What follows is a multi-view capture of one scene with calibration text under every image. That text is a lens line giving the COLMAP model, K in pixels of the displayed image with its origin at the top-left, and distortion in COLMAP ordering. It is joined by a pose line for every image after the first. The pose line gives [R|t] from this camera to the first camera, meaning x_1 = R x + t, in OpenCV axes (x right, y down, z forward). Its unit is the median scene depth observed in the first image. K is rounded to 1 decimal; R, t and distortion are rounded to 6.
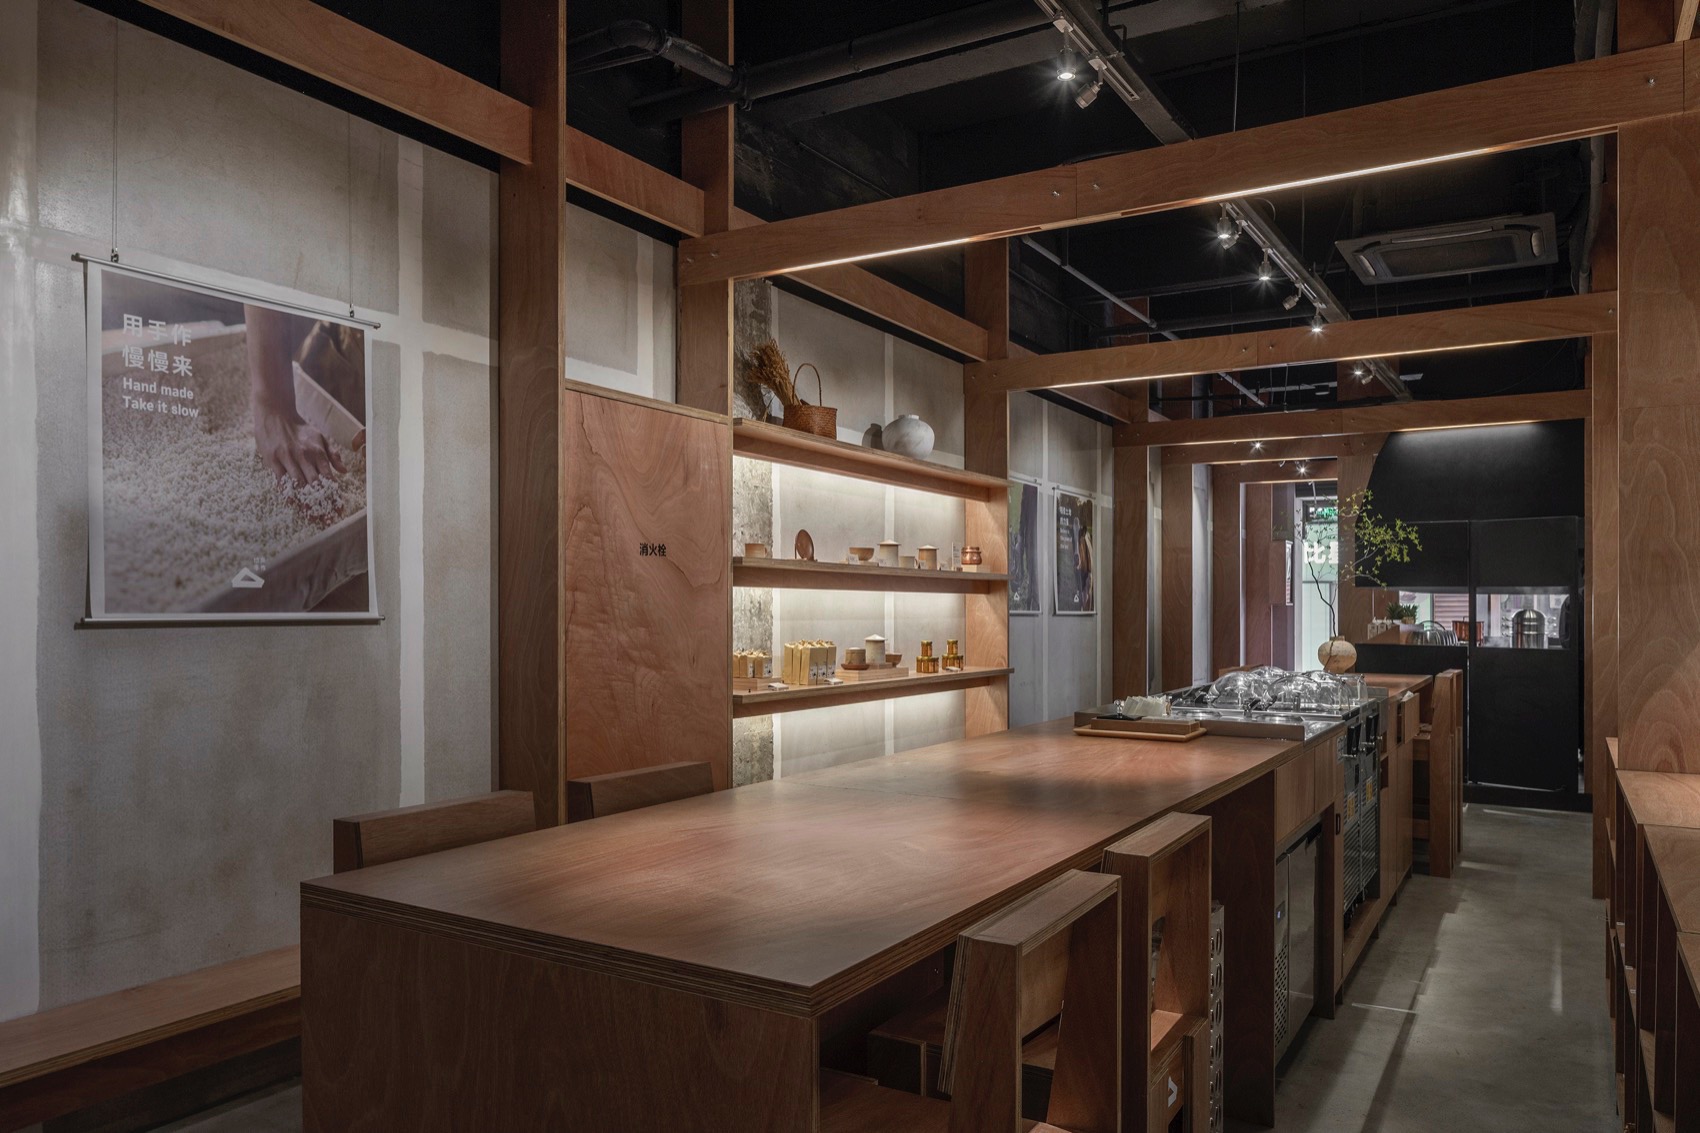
lens RADIAL K [[1174.9, 0, 822.1], [0, 1174.9, 587.9], [0, 0, 1]] dist [-0.010131, -0.003780]
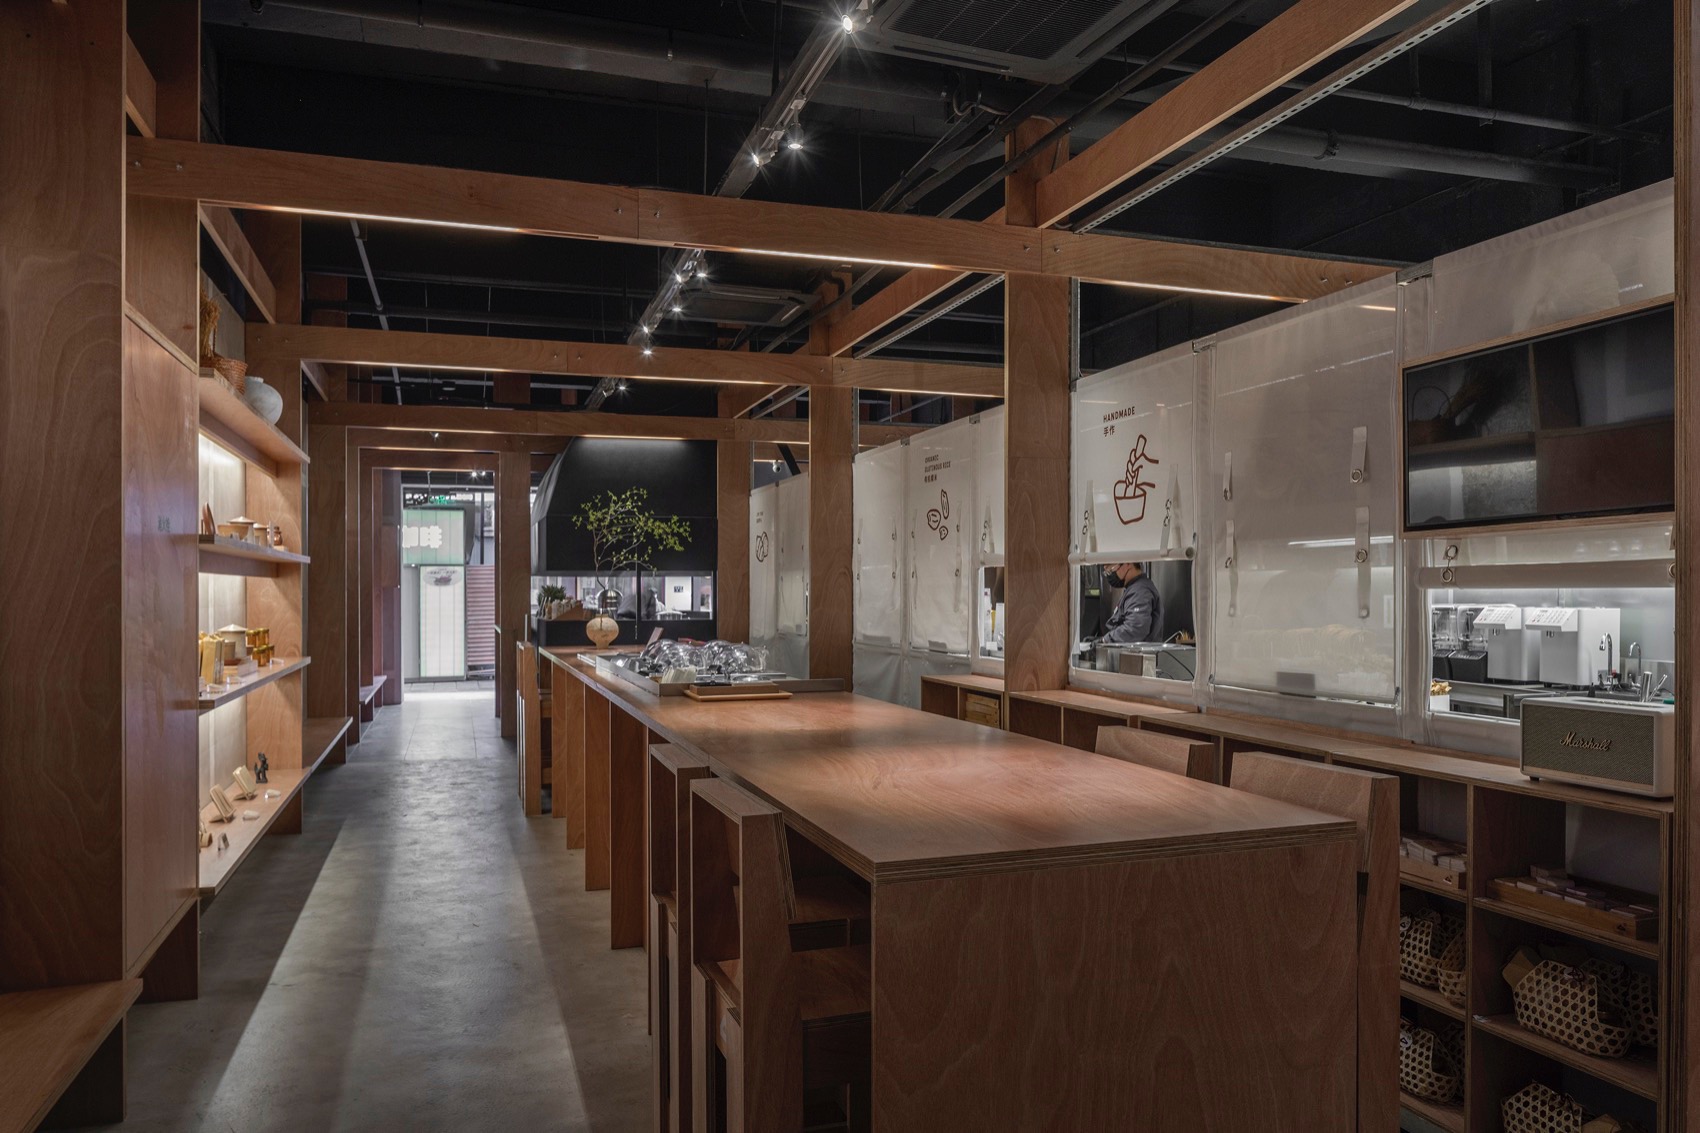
lens RADIAL K [[1174.9, 0, 822.1], [0, 1174.9, 587.9], [0, 0, 1]] dist [-0.010131, -0.003780]
pose [[0.640951, -0.008763, 0.767532, -0.287766], [-0.002764, 0.999902, 0.013724, -0.000768], [-0.767577, -0.010918, 0.640864, 0.087331]]
